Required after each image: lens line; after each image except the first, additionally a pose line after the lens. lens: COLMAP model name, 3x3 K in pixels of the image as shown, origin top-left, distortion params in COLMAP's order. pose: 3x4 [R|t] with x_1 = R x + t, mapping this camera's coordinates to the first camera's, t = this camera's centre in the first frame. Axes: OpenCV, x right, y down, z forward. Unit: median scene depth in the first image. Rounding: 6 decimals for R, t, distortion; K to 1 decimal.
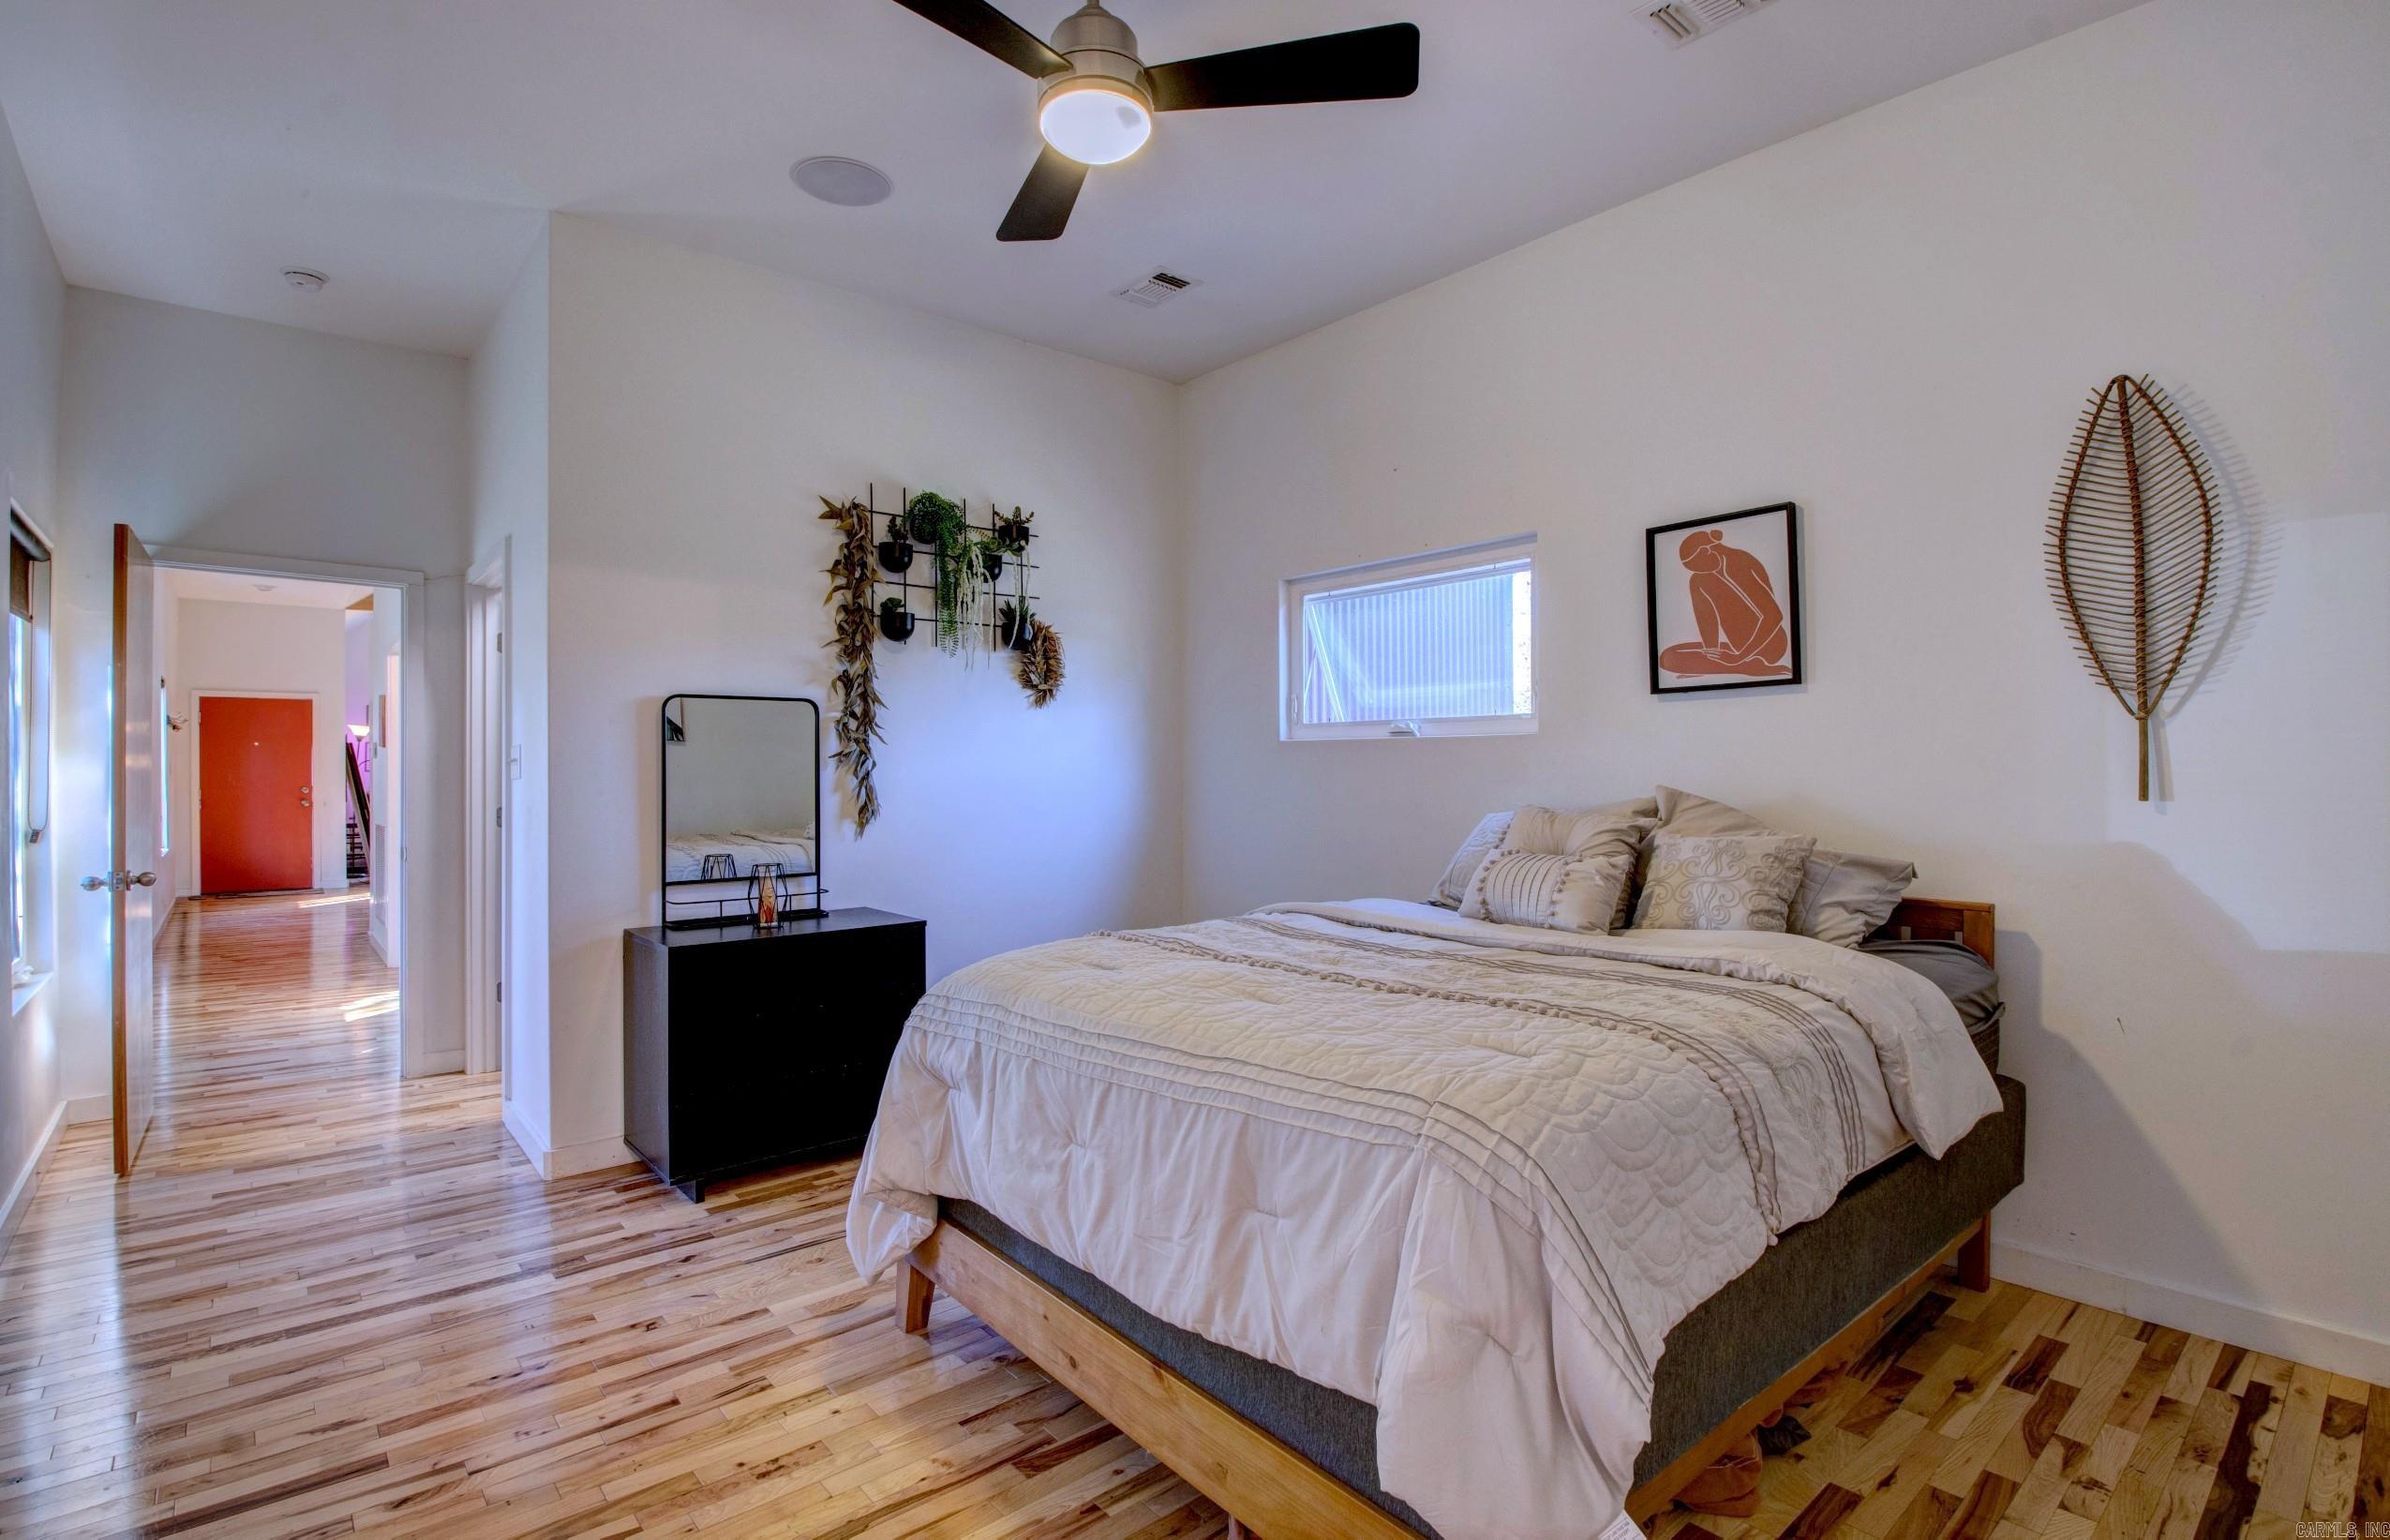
lens RADIAL K [[1121.2, 0, 1171.7], [0, 1121.2, 765.3], [0, 0, 1]] dist [0.000250, -0.015116]
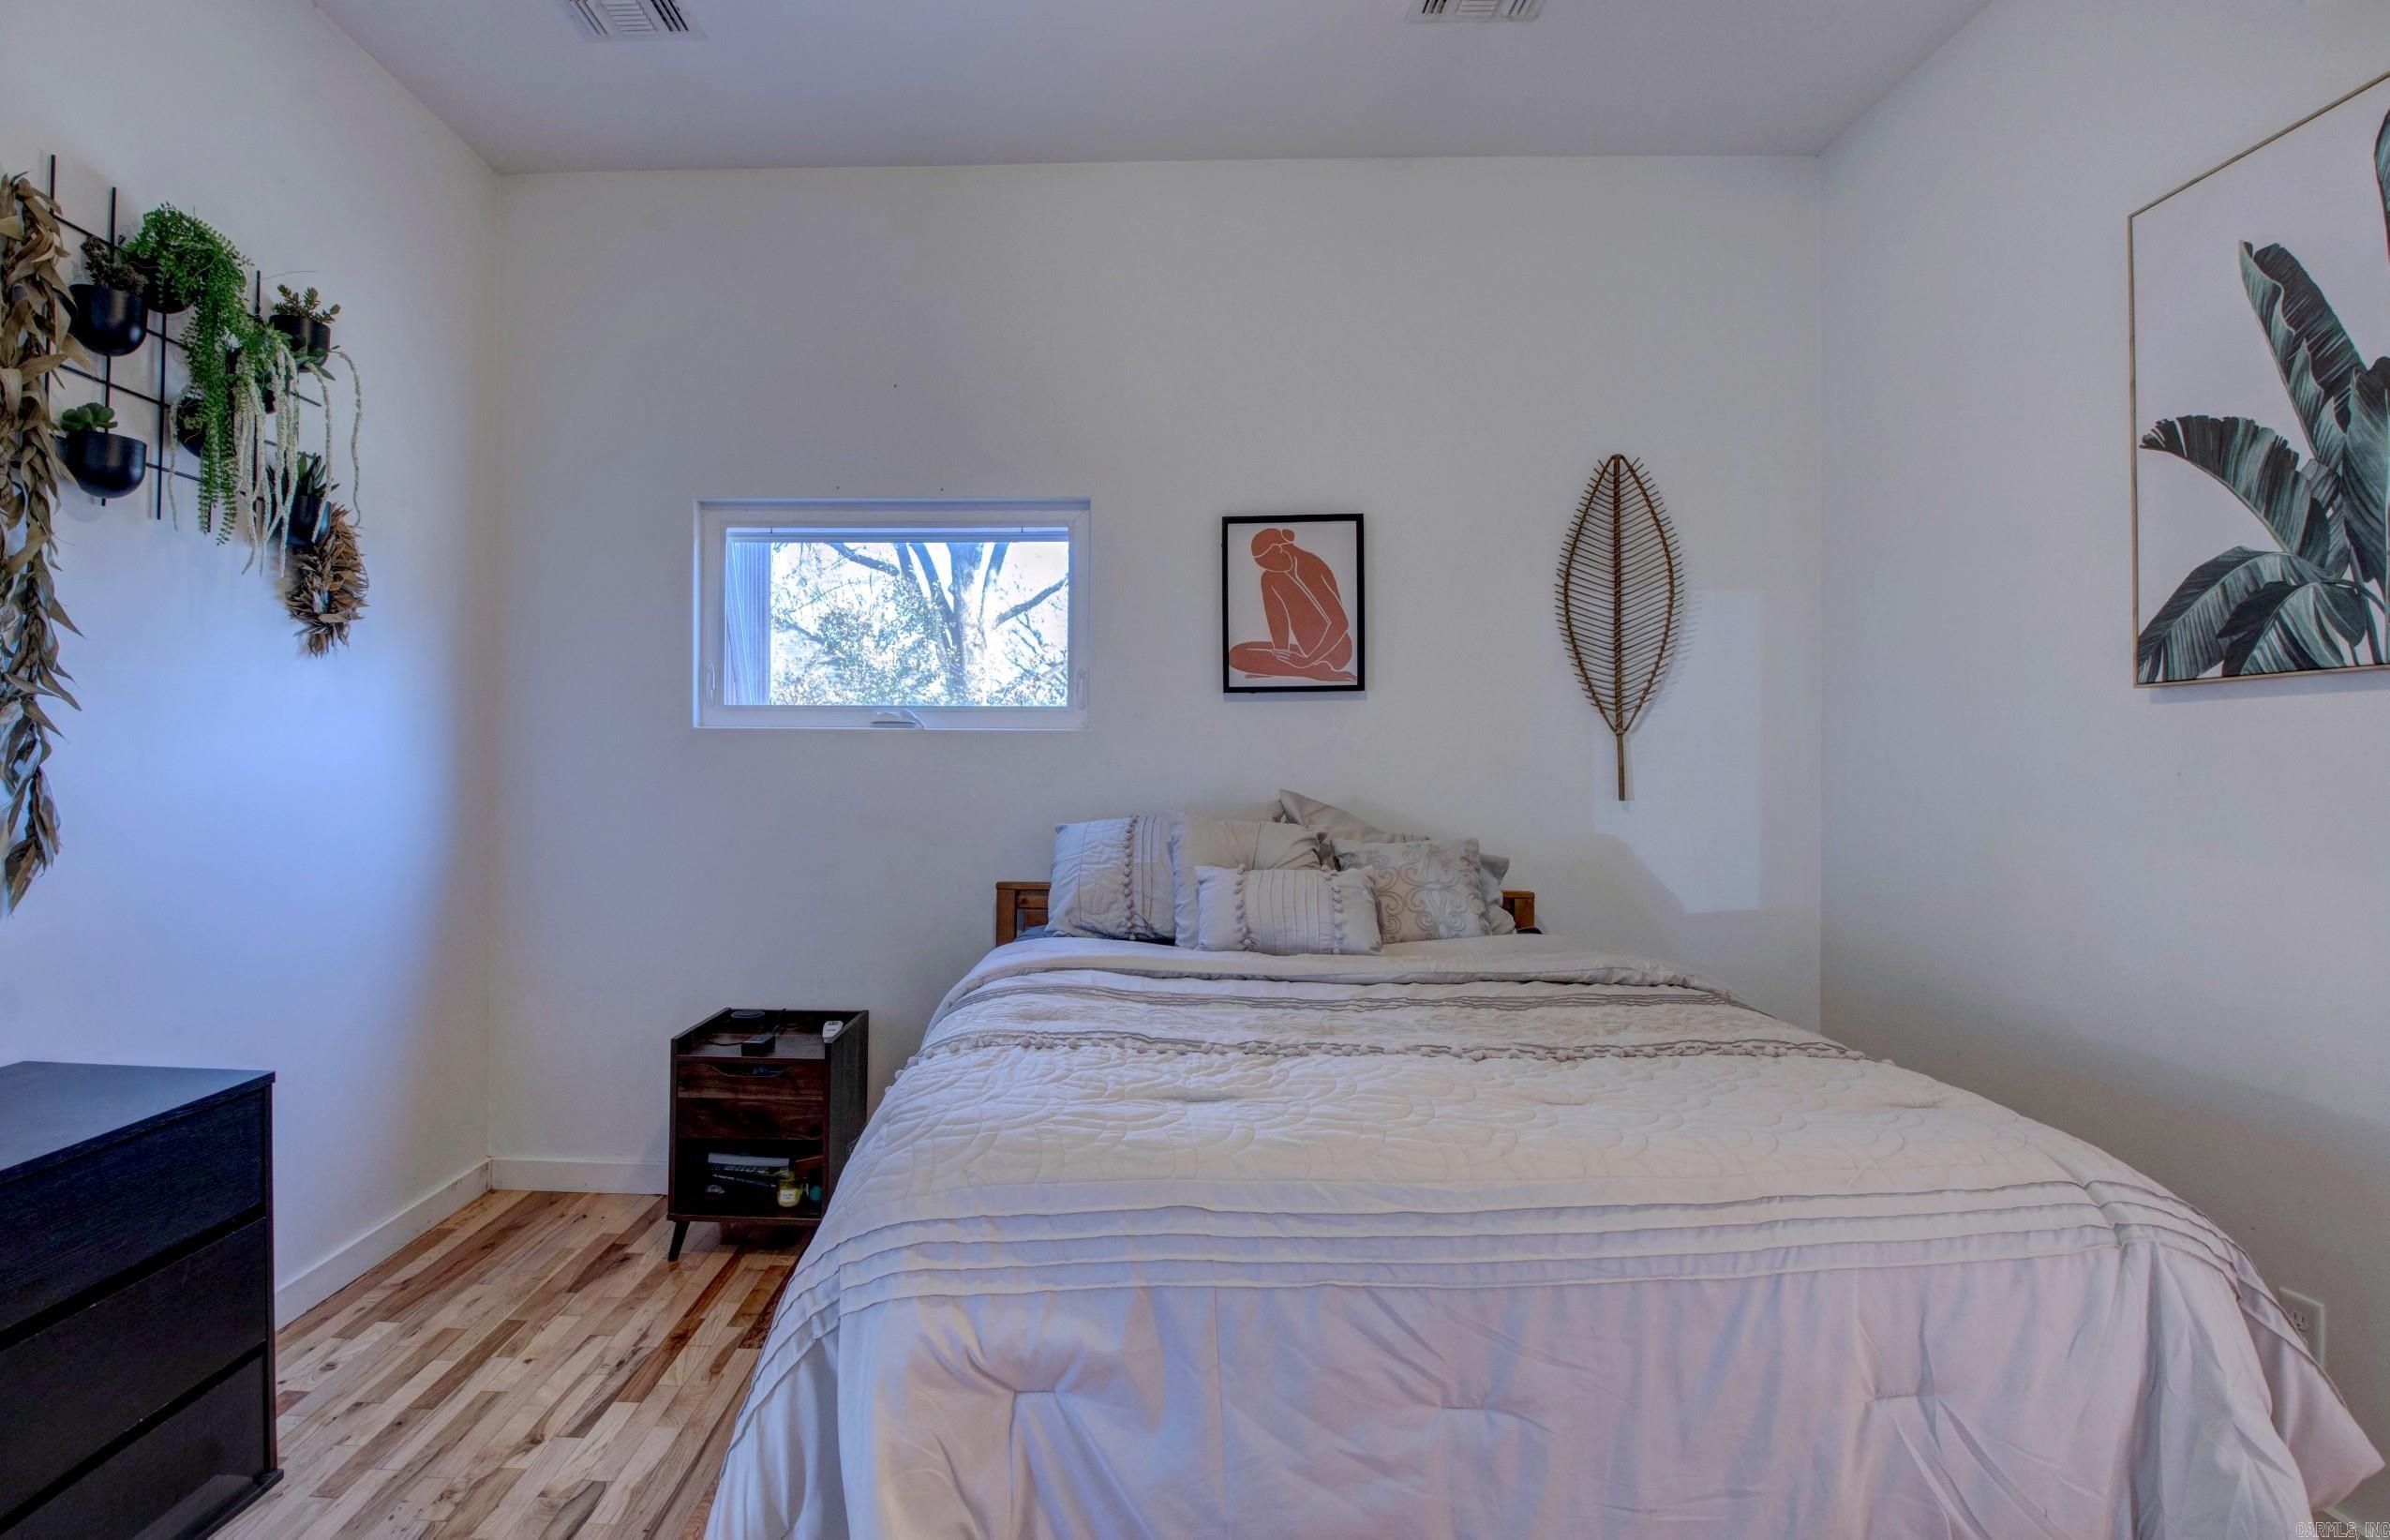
lens RADIAL K [[1194.3, 0, 1190.2], [0, 1194.3, 763.5], [0, 0, 1]] dist [0.001032, -0.010891]
pose [[0.677451, 0.010740, 0.735489, -0.306337], [-0.010094, 0.999935, -0.005304, 0.001371], [-0.735498, -0.003831, 0.677516, 0.320581]]
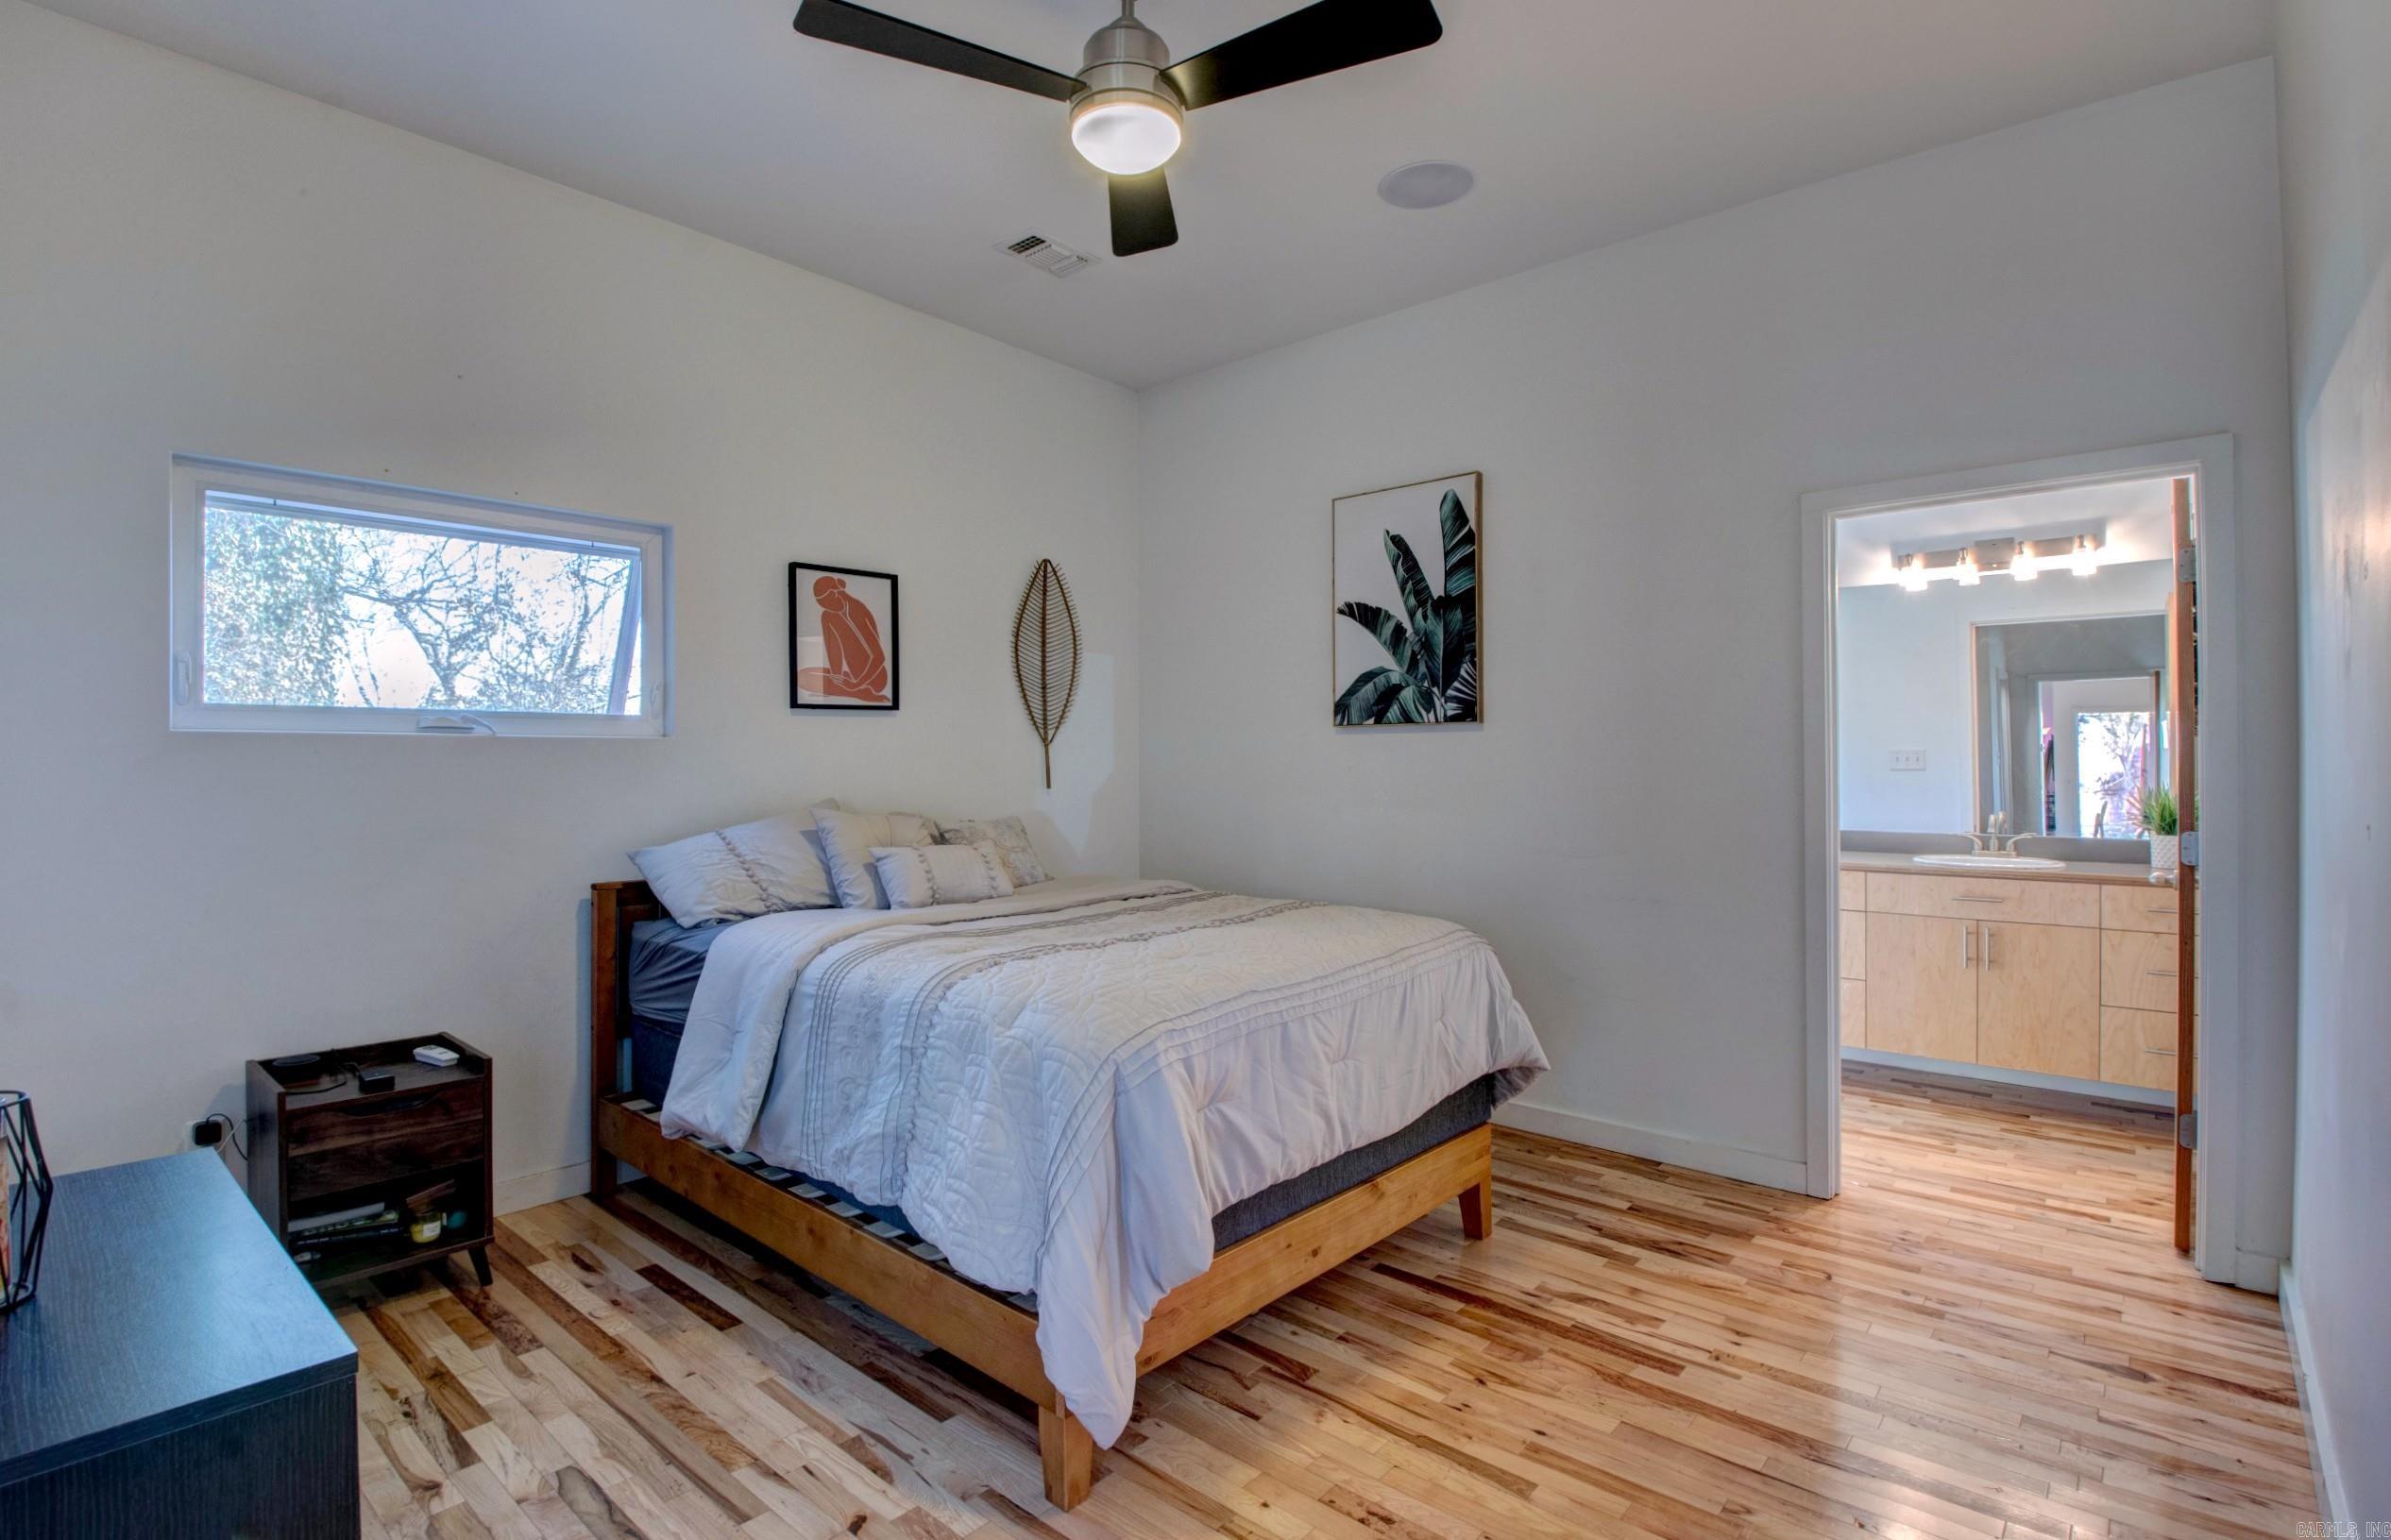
lens RADIAL K [[1121.6, 0, 1197.8], [0, 1121.6, 782.0], [0, 0, 1]] dist [0.000250, -0.015116]
pose [[-0.162986, -0.010001, 0.986578, -0.713725], [0.002910, 0.999939, 0.010617, 0.000088], [-0.986624, 0.004601, -0.162947, 0.739078]]
